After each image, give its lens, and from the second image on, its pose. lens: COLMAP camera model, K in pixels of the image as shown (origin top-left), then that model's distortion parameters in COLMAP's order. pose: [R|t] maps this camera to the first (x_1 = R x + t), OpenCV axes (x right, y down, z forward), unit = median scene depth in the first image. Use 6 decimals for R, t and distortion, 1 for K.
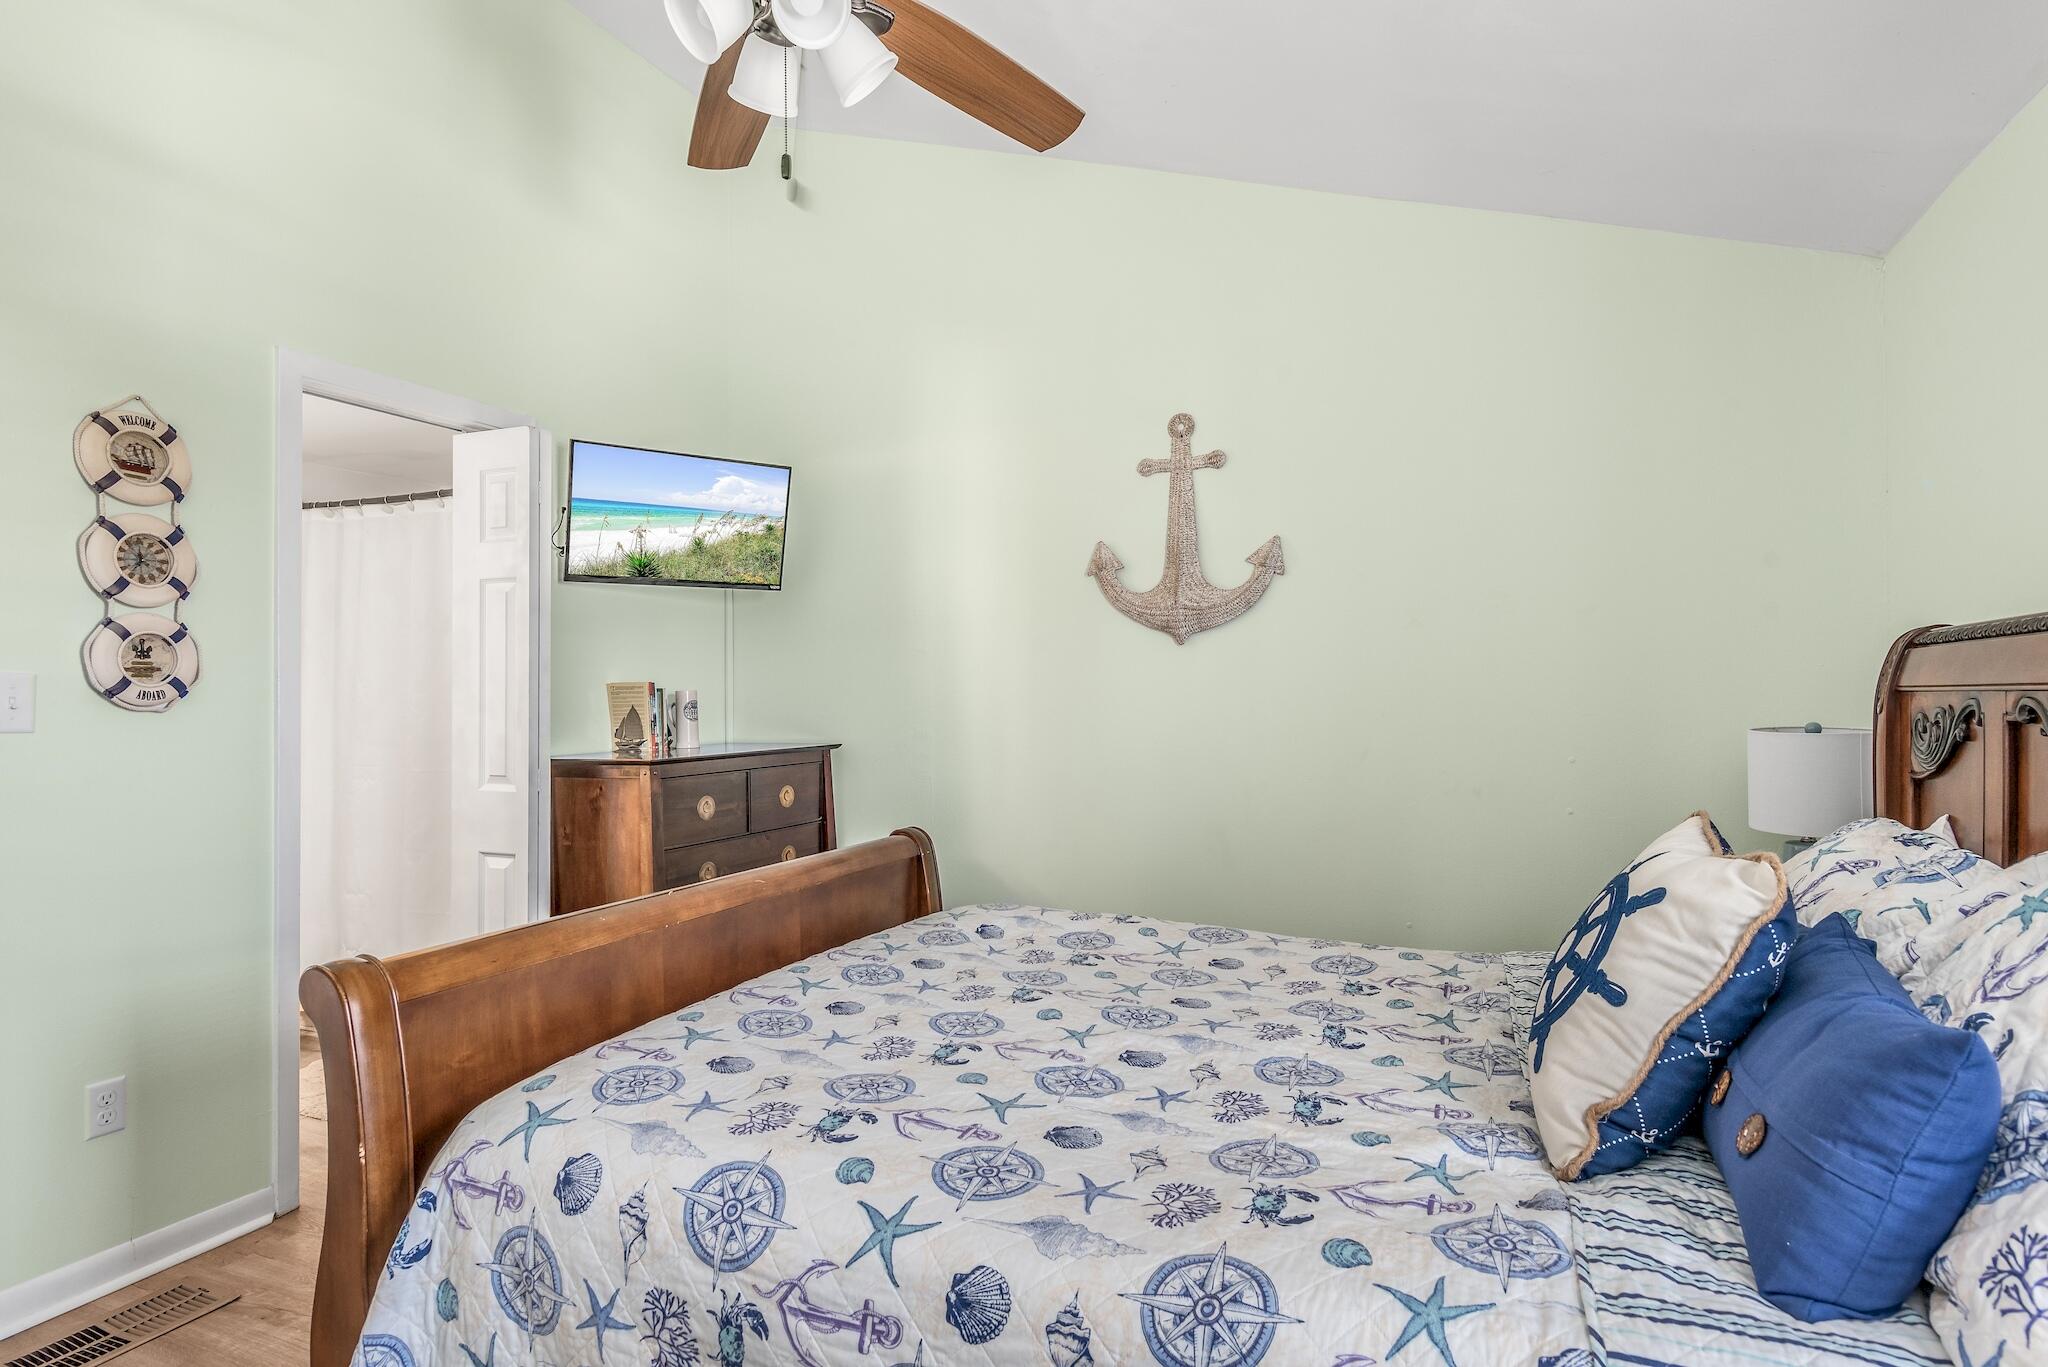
lens RADIAL K [[1033.8, 0, 1020.9], [0, 1033.8, 690.6], [0, 0, 1]] dist [0.009275, -0.002600]
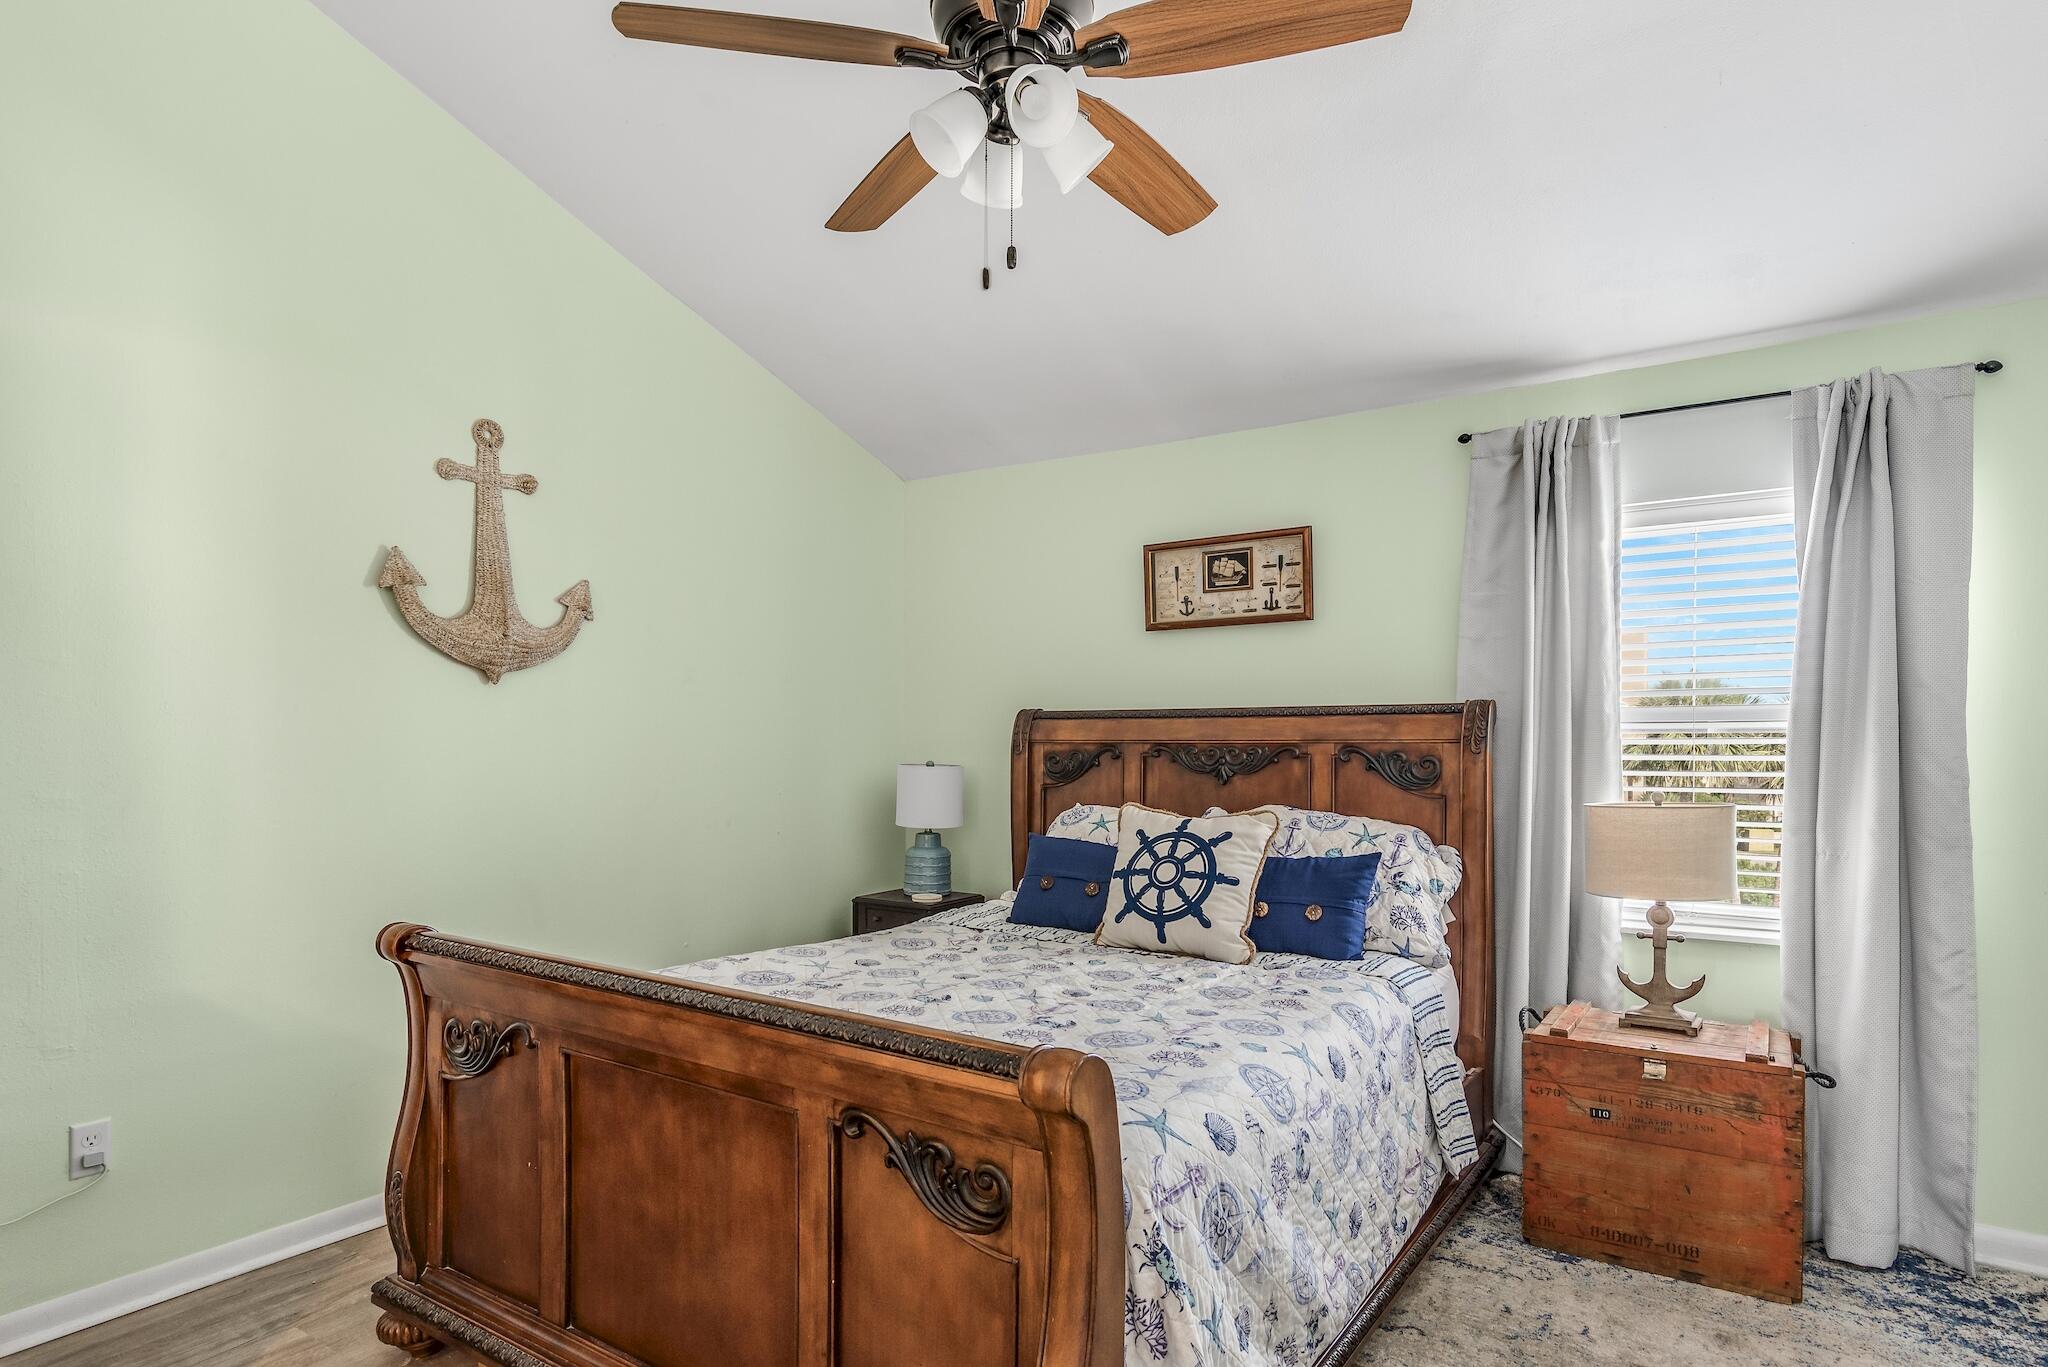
lens RADIAL K [[1121.6, 0, 987.9], [0, 1121.6, 763.4], [0, 0, 1]] dist [-0.027763, -0.001294]
pose [[0.196889, -0.002549, 0.980423, -0.693838], [-0.008783, 0.999952, 0.004363, 0.015833], [-0.980387, -0.009470, 0.196857, 0.400040]]
